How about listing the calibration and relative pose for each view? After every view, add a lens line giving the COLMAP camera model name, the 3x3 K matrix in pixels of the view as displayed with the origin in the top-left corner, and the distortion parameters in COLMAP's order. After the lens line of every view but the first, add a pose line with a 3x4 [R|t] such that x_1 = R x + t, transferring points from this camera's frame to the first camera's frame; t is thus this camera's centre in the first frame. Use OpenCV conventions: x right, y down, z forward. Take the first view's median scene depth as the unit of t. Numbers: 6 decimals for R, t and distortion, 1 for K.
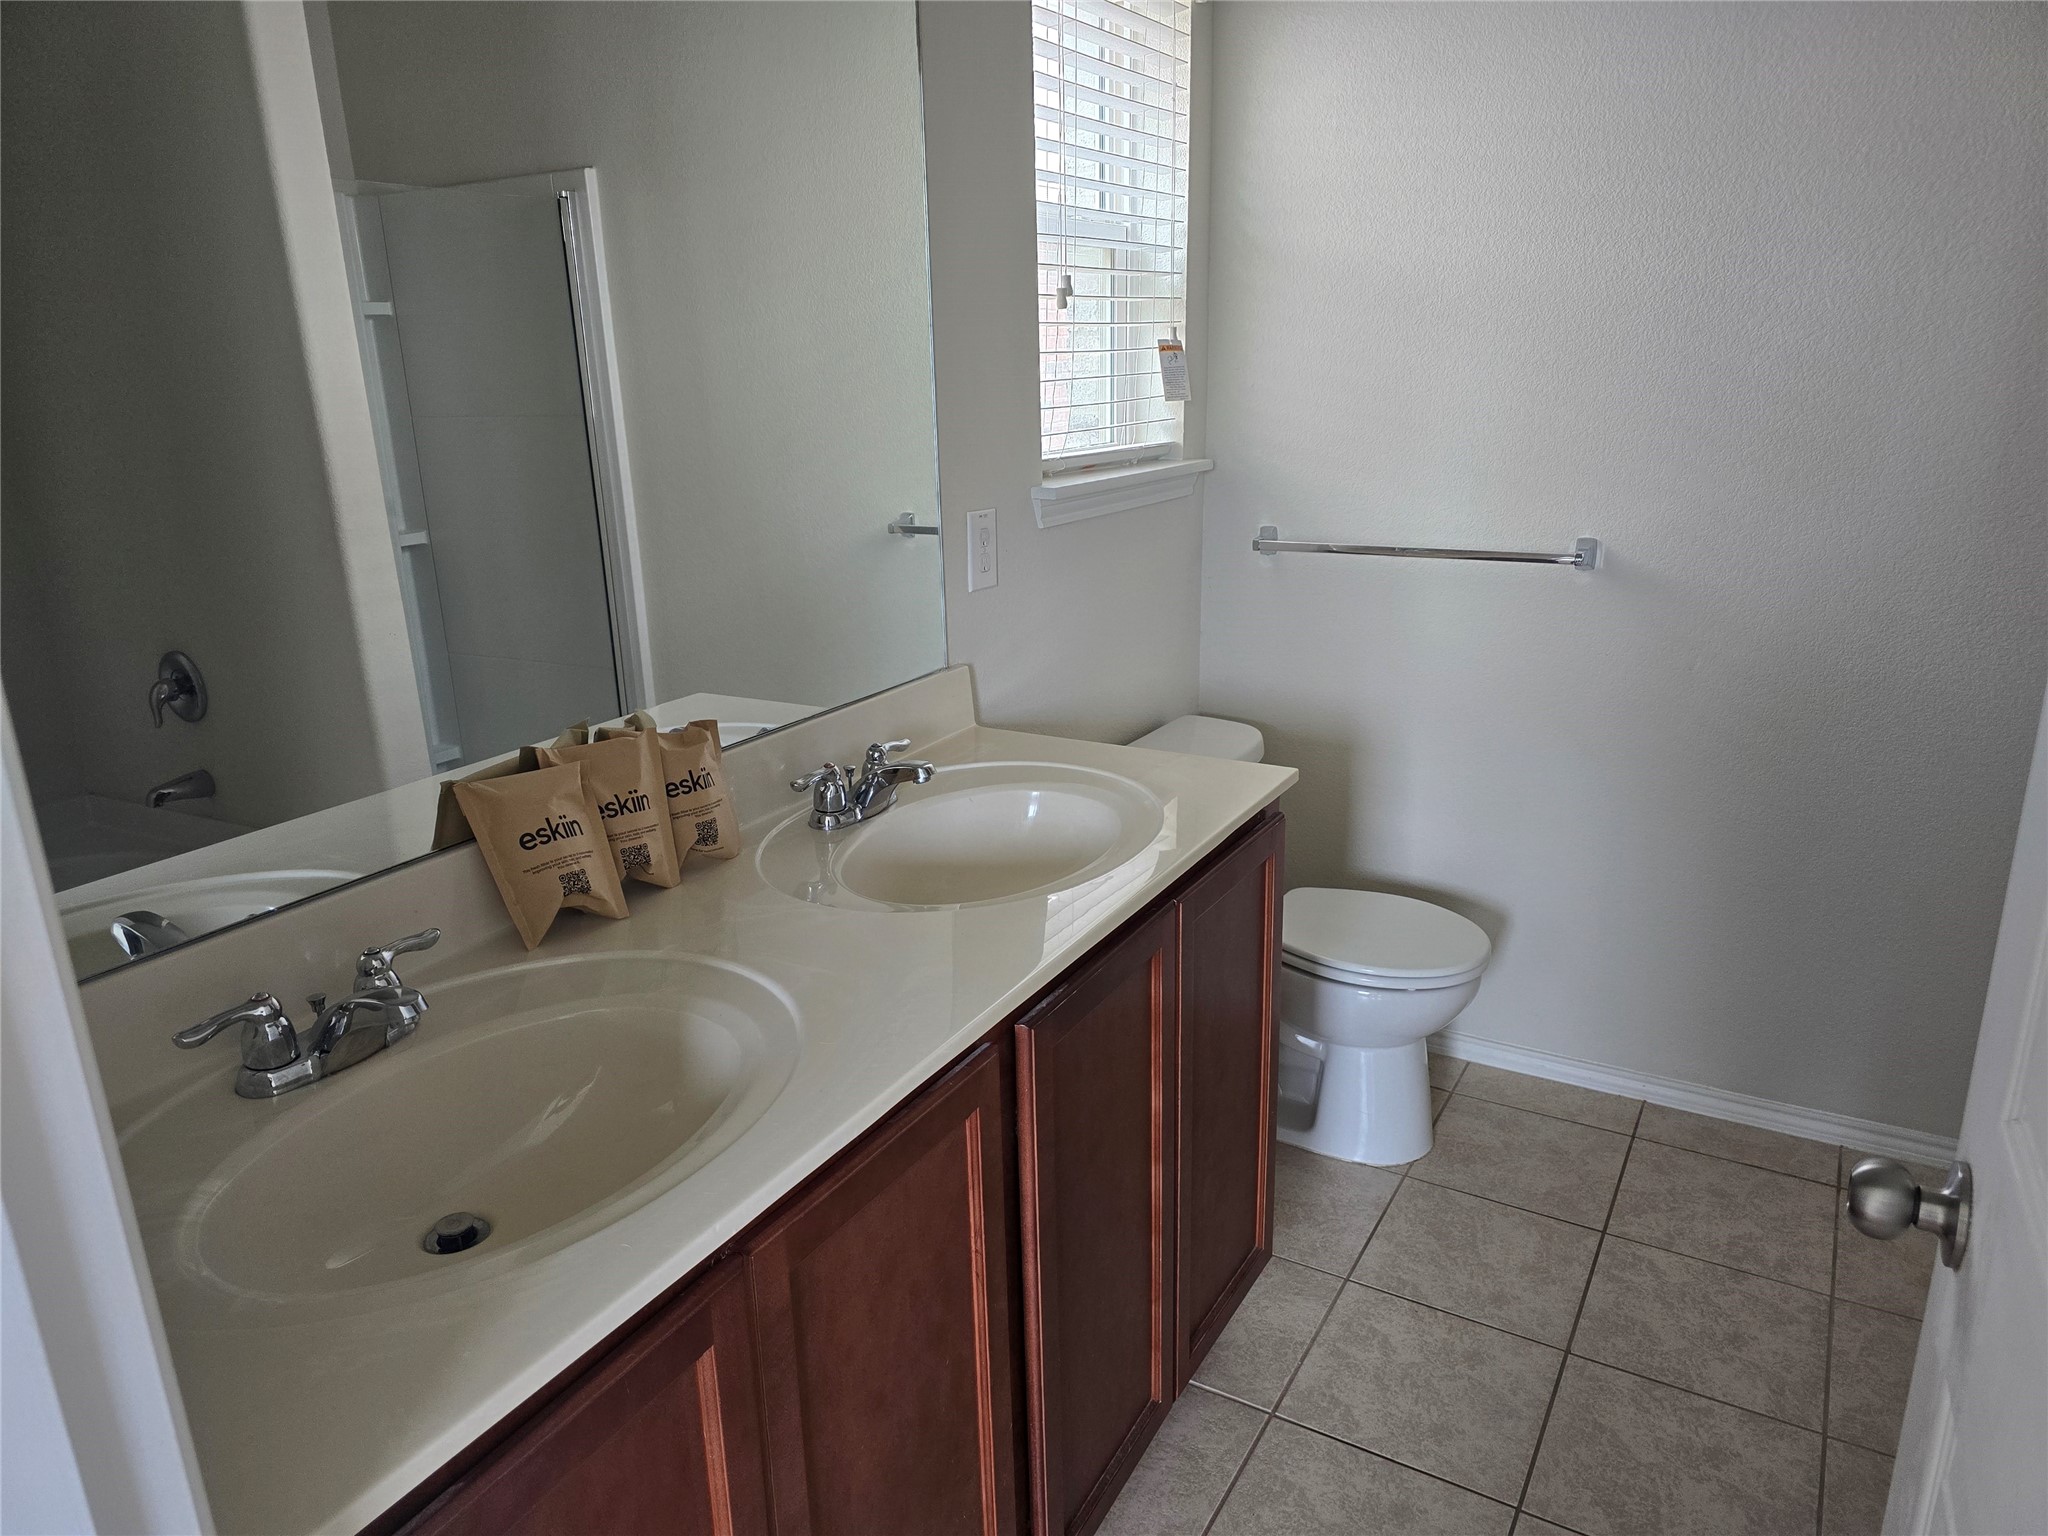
lens RADIAL K [[1375.8, 0, 1023.5], [0, 1375.8, 767.4], [0, 0, 1]] dist [-0.000708, -0.000051]
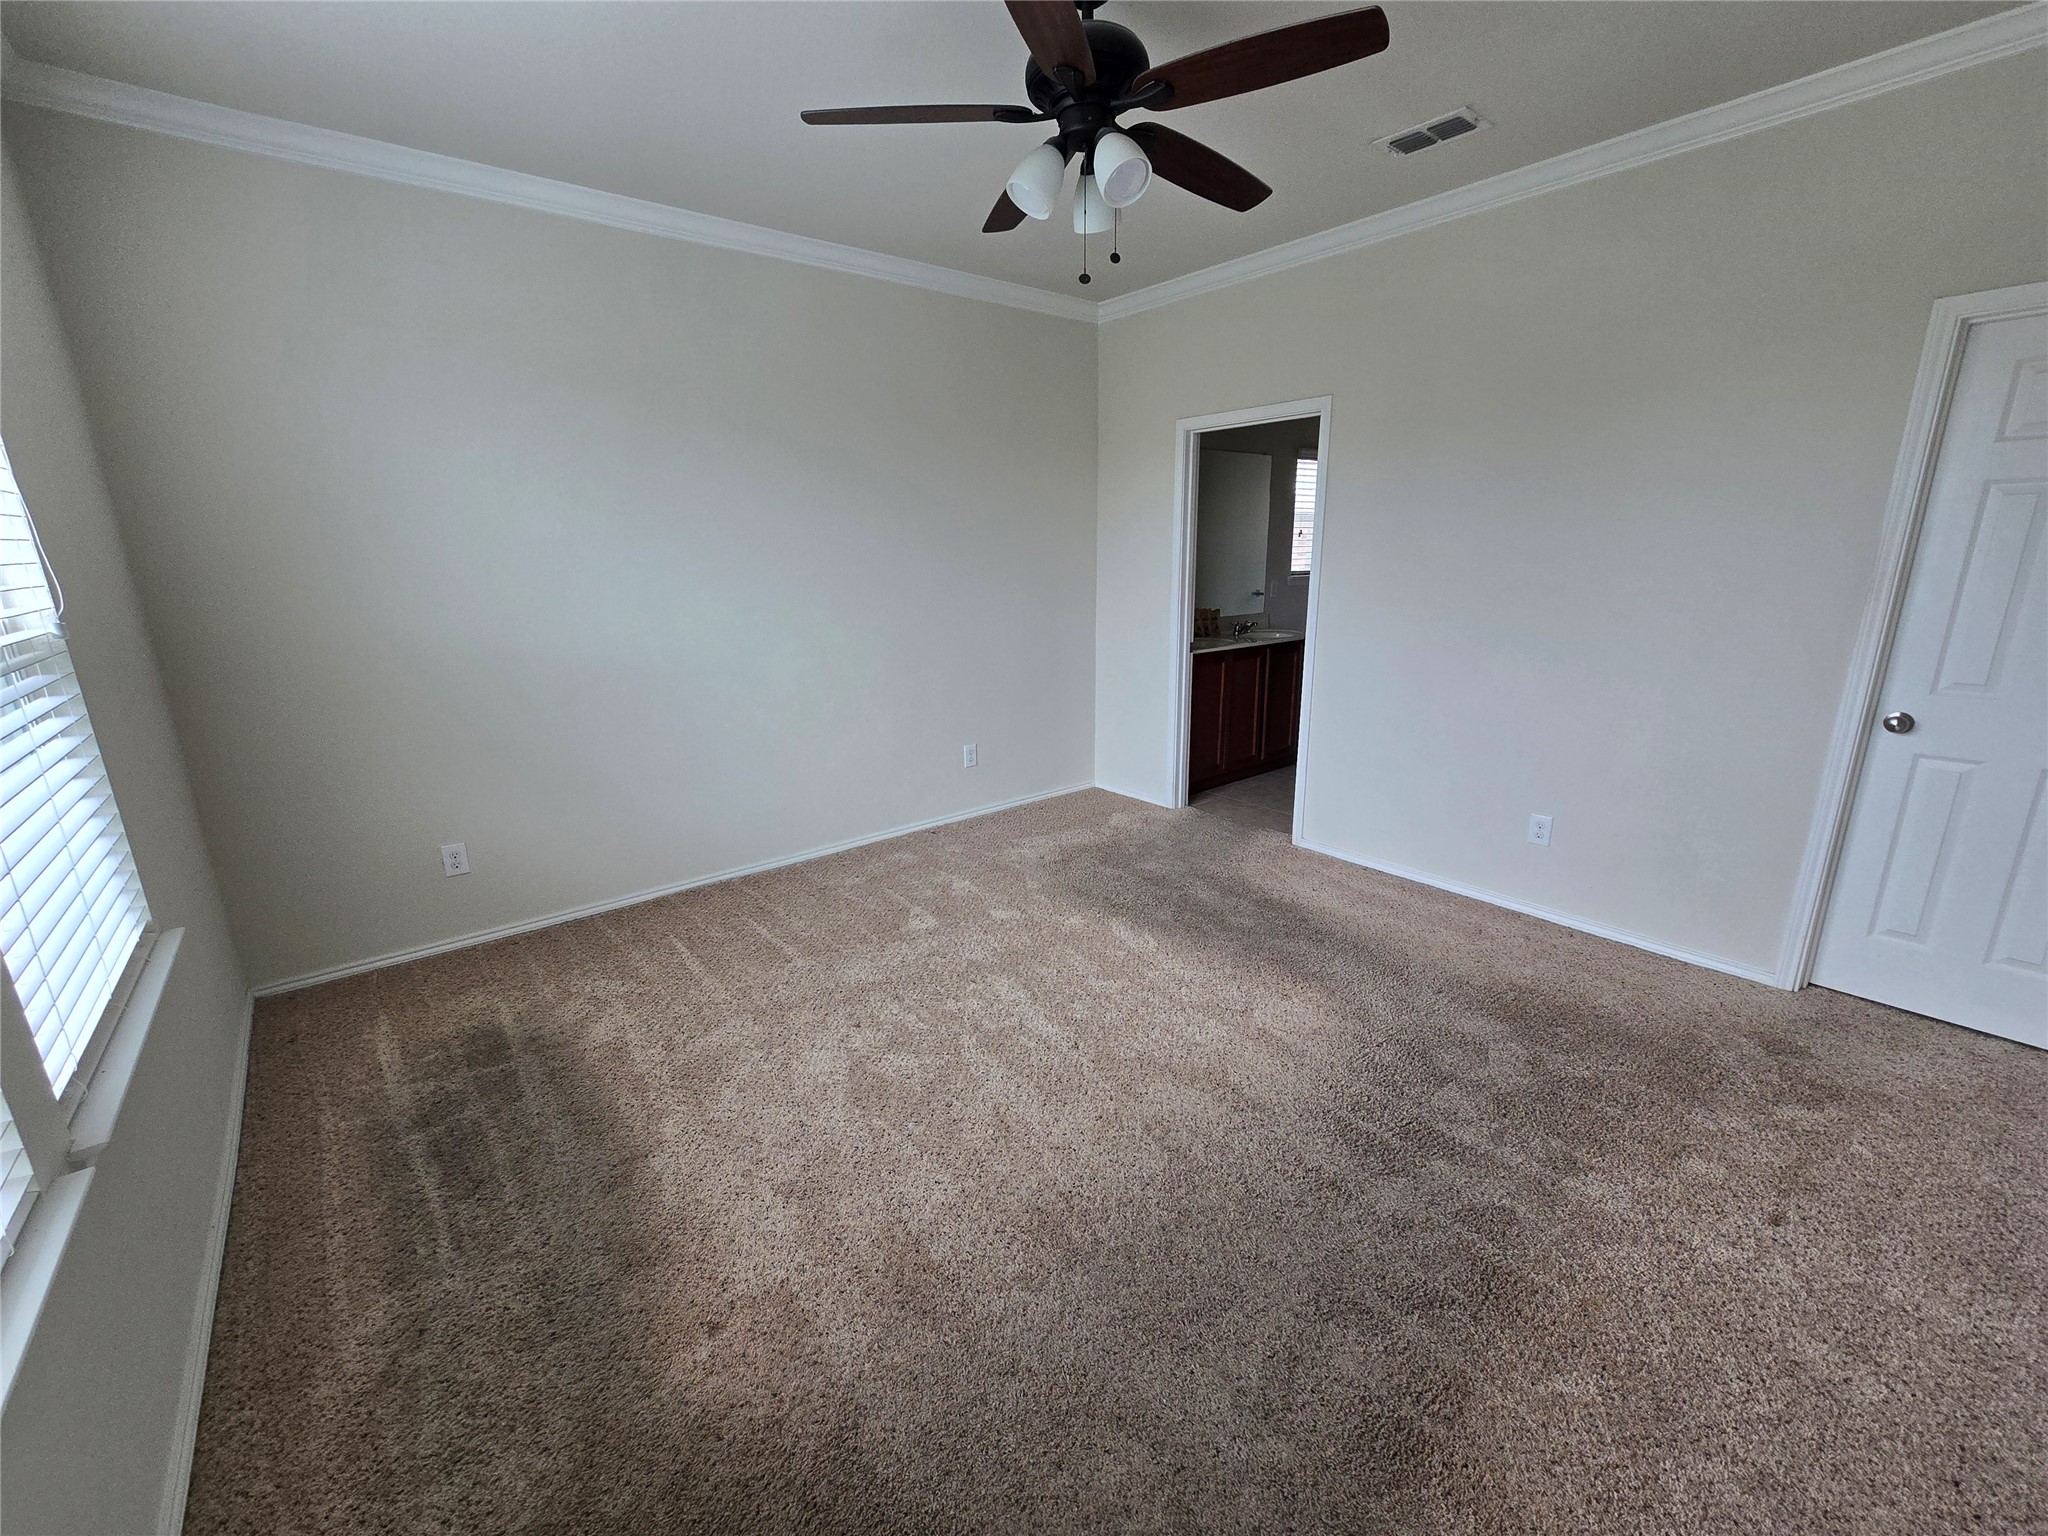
lens RADIAL K [[834.5, 0, 1032.2], [0, 834.5, 765.8], [0, 0, 1]] dist [0.000562, 0.000120]
pose [[0.941215, 0.091695, -0.325124, 0.158133], [-0.104797, 0.994228, -0.022976, 0.530621], [0.321141, 0.055697, 0.945392, -1.711510]]
